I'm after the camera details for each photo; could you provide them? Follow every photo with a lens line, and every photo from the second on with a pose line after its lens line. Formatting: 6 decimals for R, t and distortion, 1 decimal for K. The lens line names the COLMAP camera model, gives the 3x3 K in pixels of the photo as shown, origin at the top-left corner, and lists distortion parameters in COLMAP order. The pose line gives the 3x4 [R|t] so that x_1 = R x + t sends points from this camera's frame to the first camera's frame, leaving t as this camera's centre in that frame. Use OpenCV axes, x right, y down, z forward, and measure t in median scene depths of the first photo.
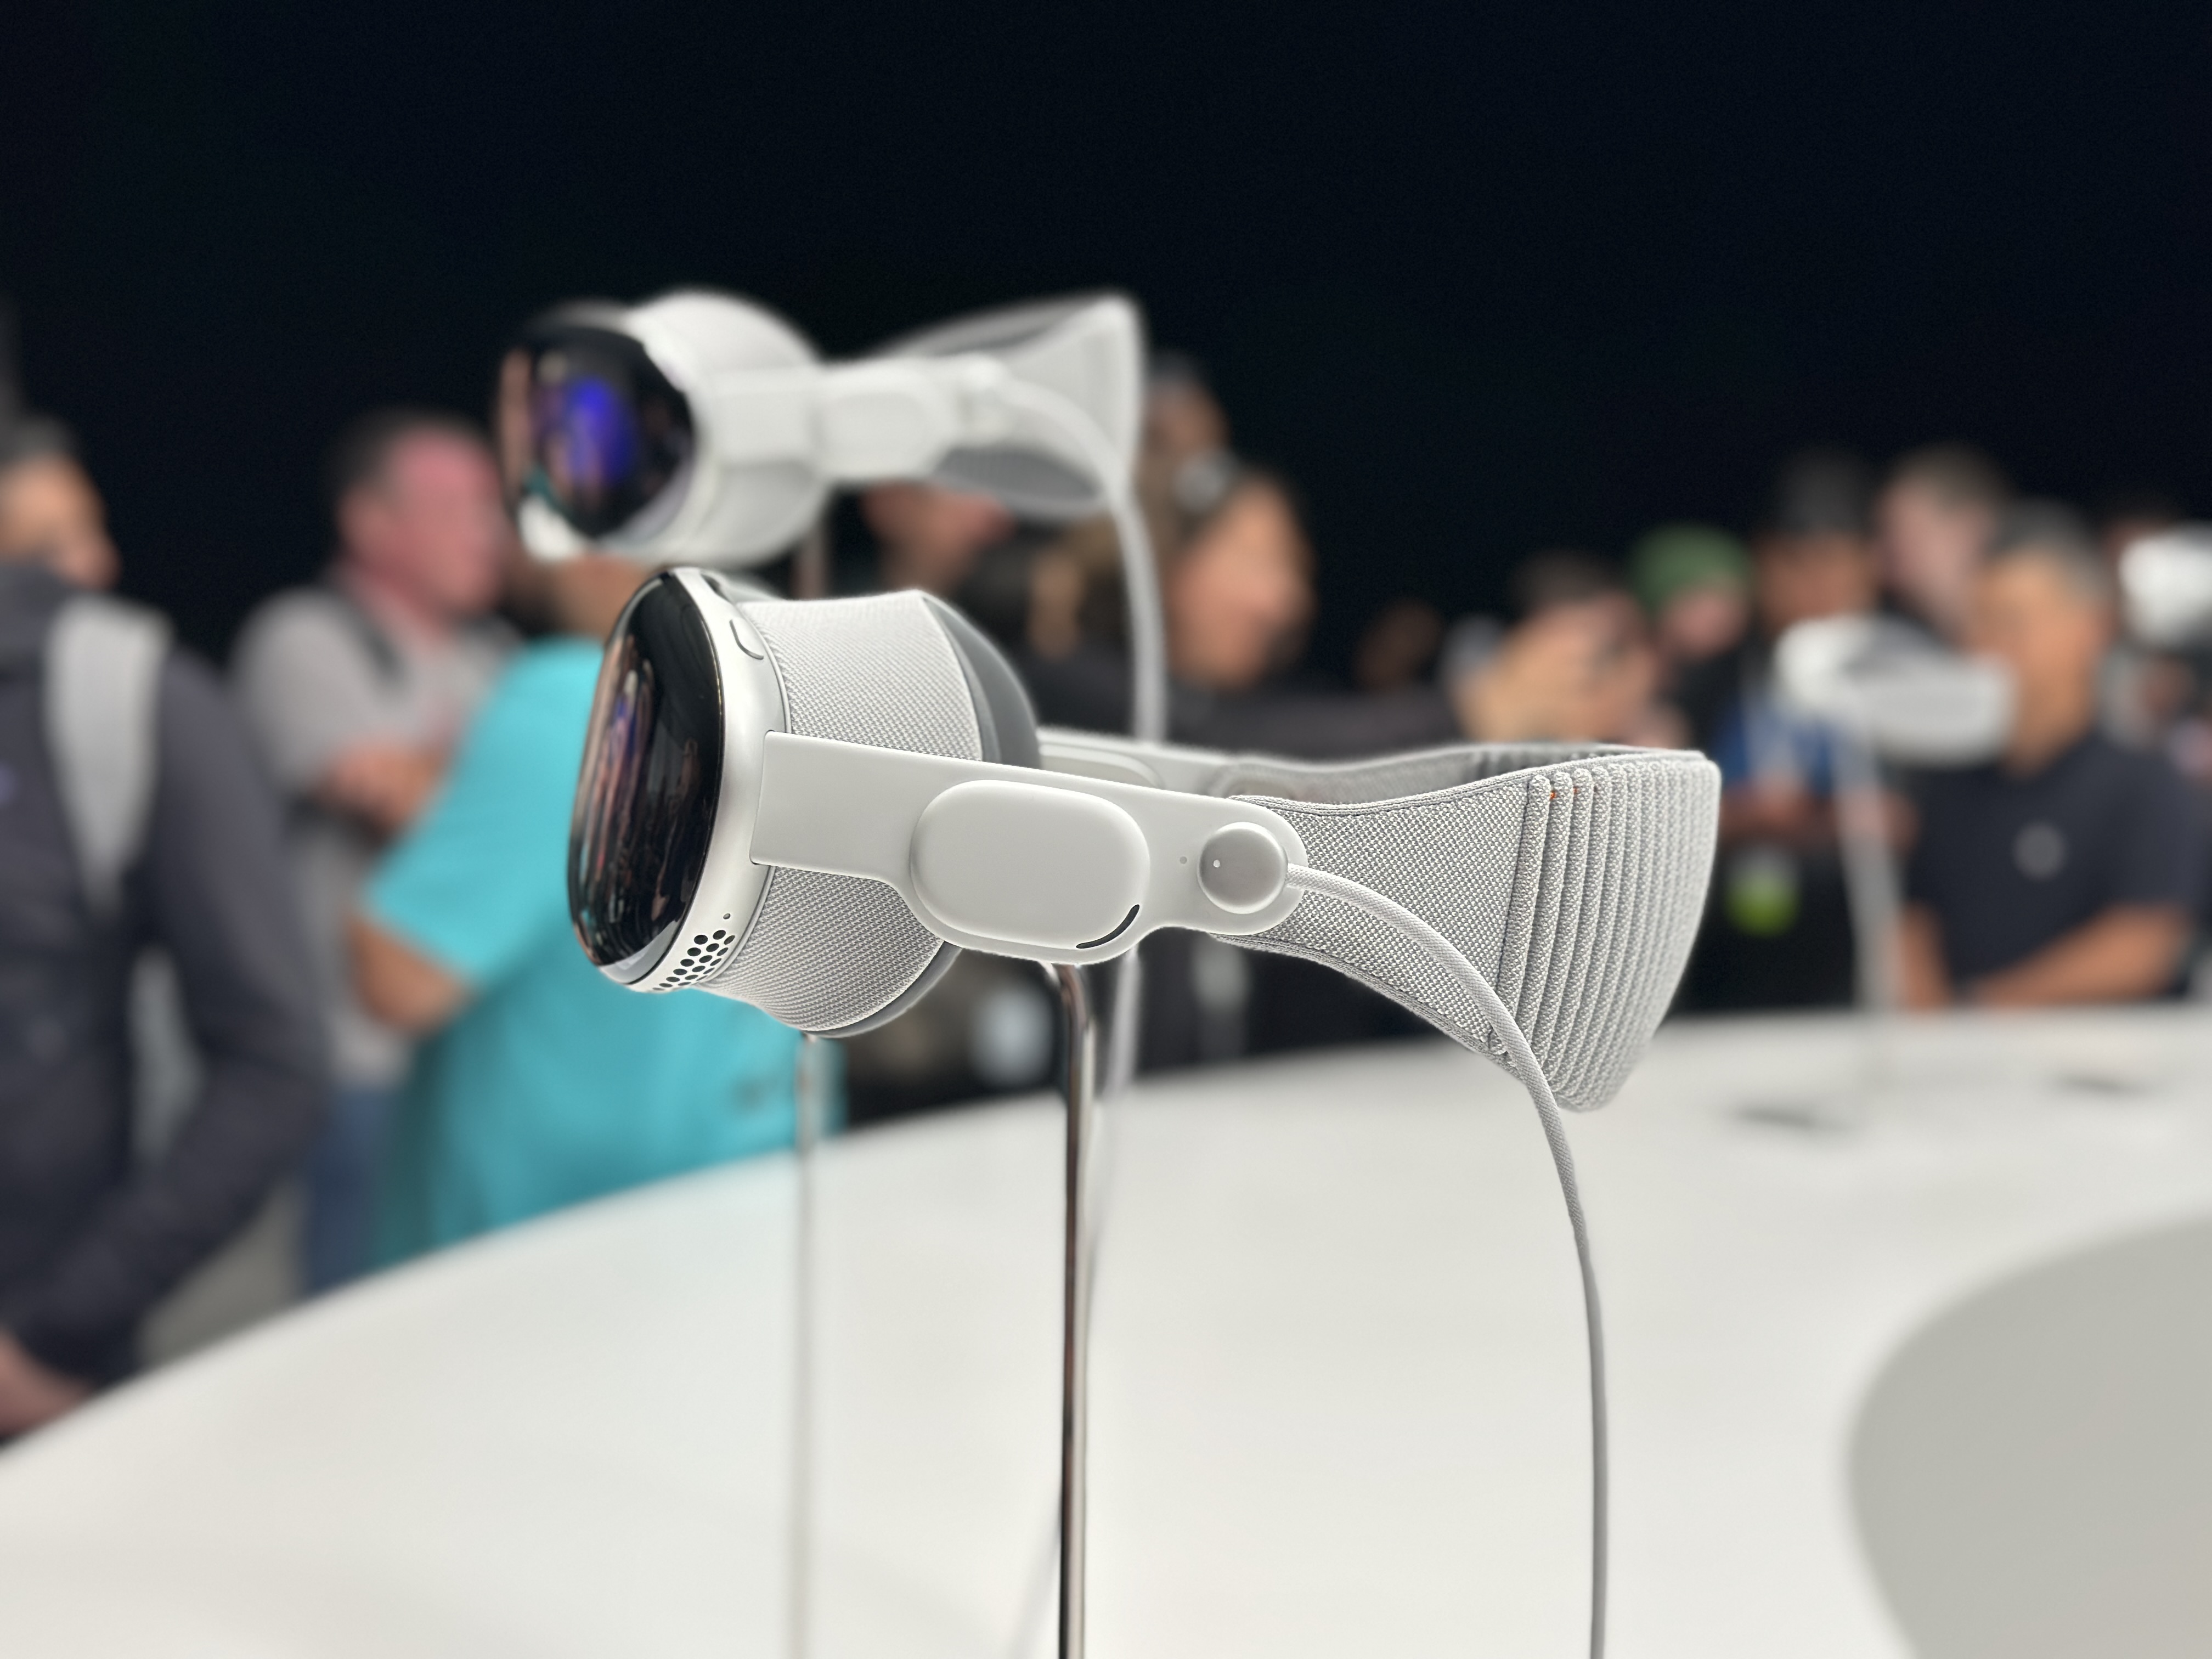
lens RADIAL K [[3098.1, 0, 1104.8], [0, 3098.1, 831.8], [0, 0, 1]] dist [-0.054212, 0.000000]
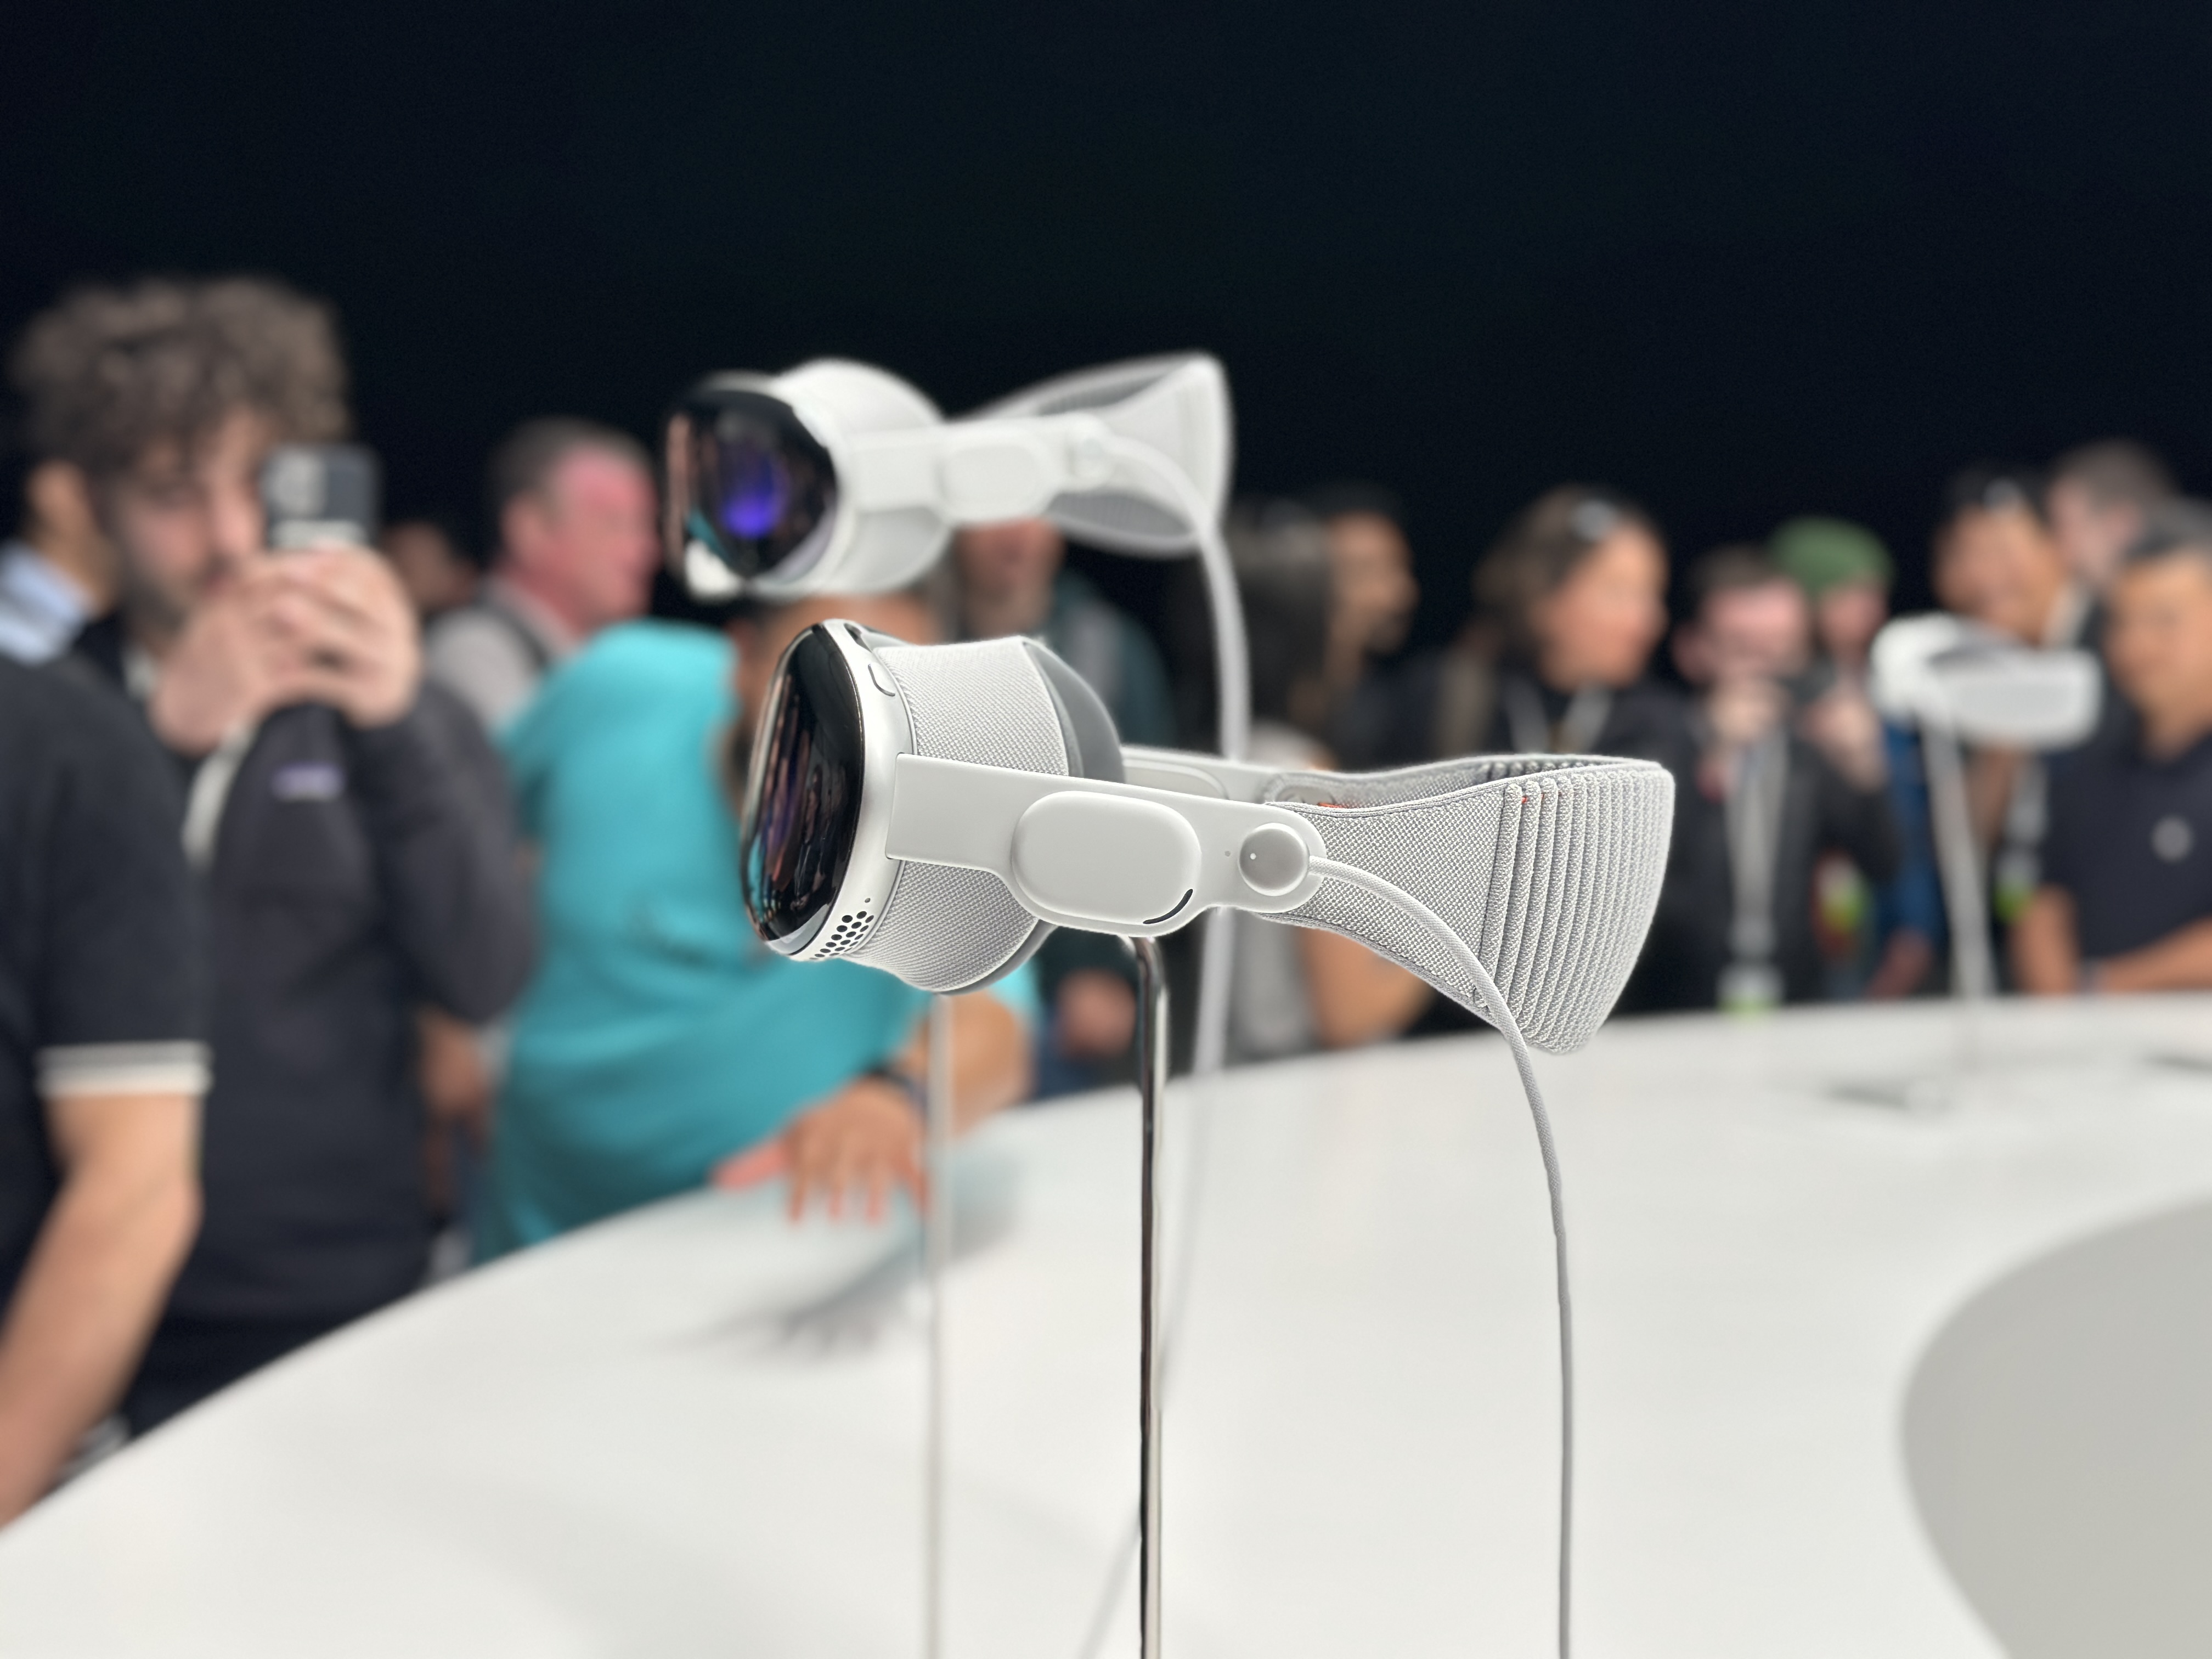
lens RADIAL K [[3098.1, 0, 1105.8], [0, 3098.1, 828.2], [0, 0, 1]] dist [-0.054212, 0.000000]
pose [[0.999050, -0.006622, -0.043076, 0.027680], [0.006708, 0.999976, 0.001847, -0.003573], [0.043063, -0.002134, 0.999070, -0.241732]]
